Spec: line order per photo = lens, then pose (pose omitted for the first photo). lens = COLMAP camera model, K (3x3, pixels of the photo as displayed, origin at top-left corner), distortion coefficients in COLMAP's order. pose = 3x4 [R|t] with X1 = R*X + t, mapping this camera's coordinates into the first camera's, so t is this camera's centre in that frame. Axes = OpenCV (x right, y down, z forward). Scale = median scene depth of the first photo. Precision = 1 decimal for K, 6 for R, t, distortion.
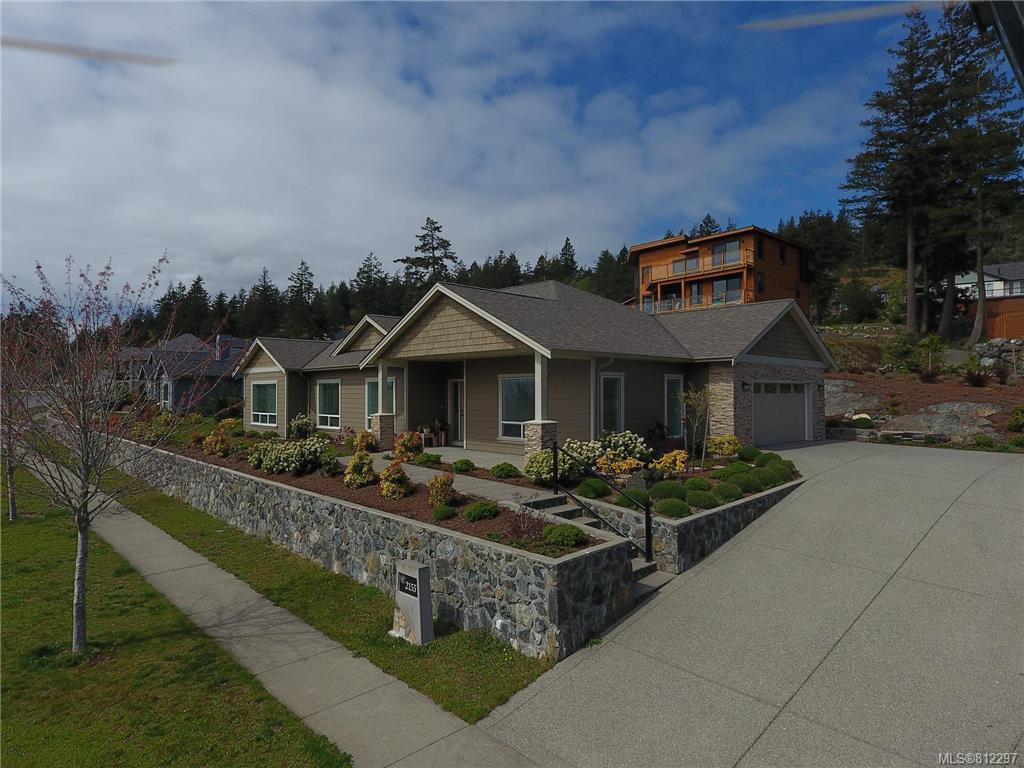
lens RADIAL K [[596.9, 0, 512.0], [0, 596.9, 384.0], [0, 0, 1]] dist [-0.004845, -0.002175]
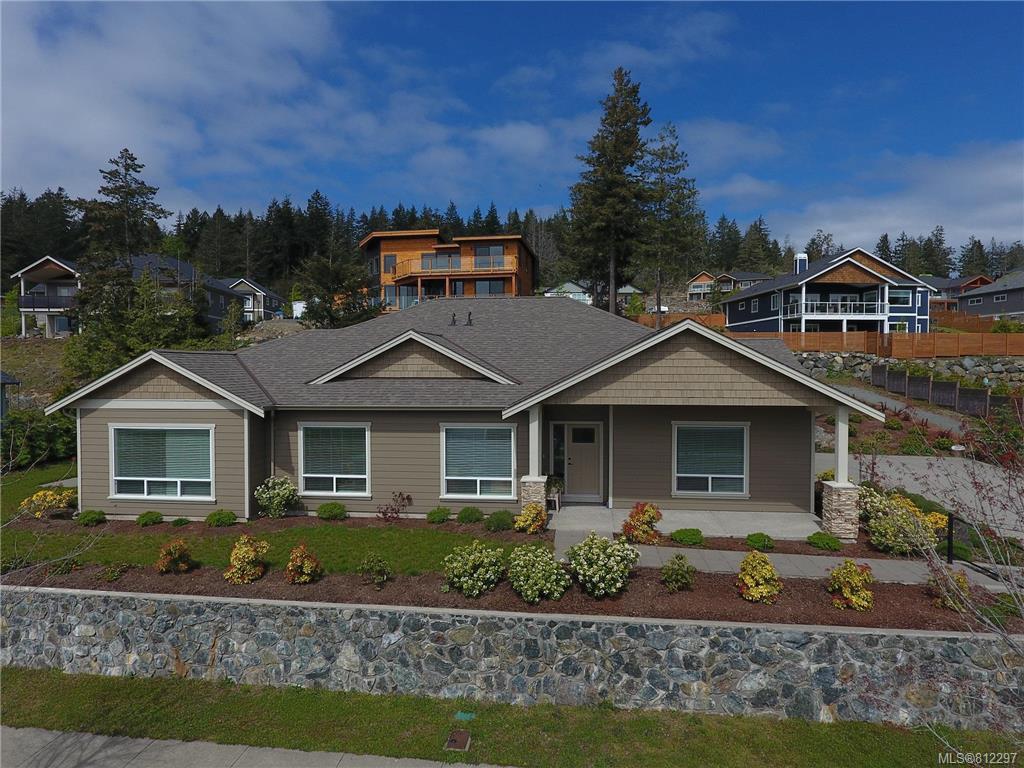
lens RADIAL K [[596.9, 0, 512.0], [0, 596.9, 384.0], [0, 0, 1]] dist [-0.004845, -0.002175]
pose [[0.762511, -0.016966, 0.646753, -0.276236], [-0.010230, 0.999215, 0.038274, -0.036451], [-0.646895, -0.035800, 0.761738, 0.174079]]
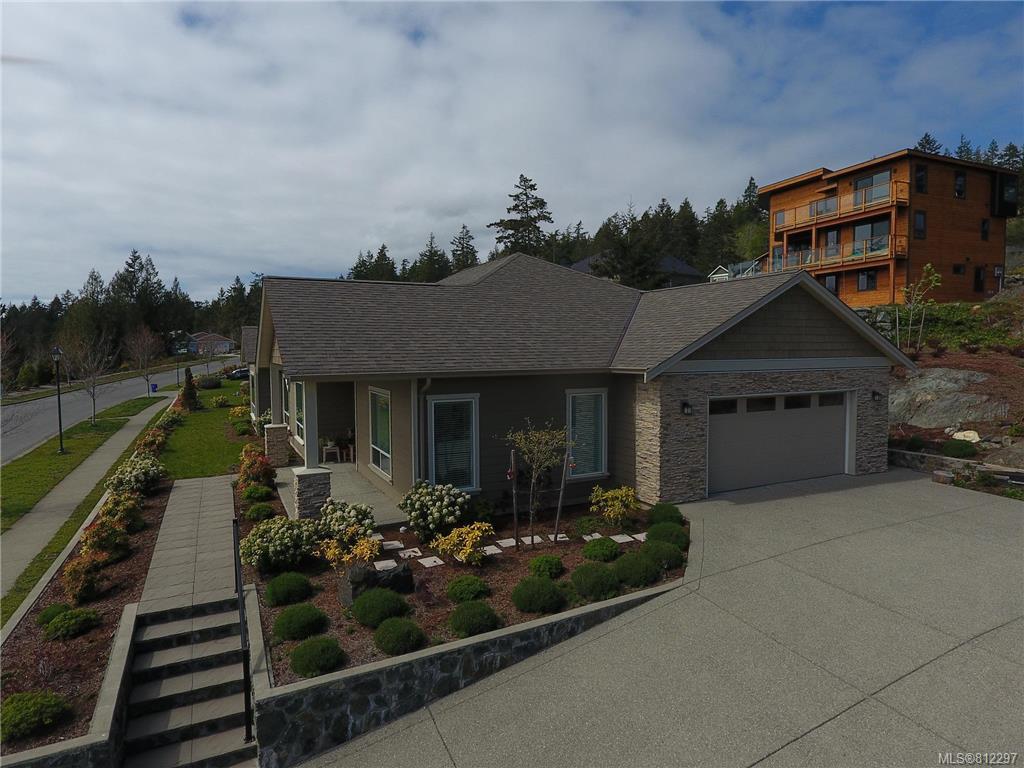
lens RADIAL K [[596.9, 0, 512.0], [0, 596.9, 384.0], [0, 0, 1]] dist [-0.004845, -0.002175]
pose [[0.953921, 0.011953, -0.299821, 0.143292], [0.010565, 0.997249, 0.073371, -0.026988], [0.299873, -0.073158, 0.951170, 0.104213]]
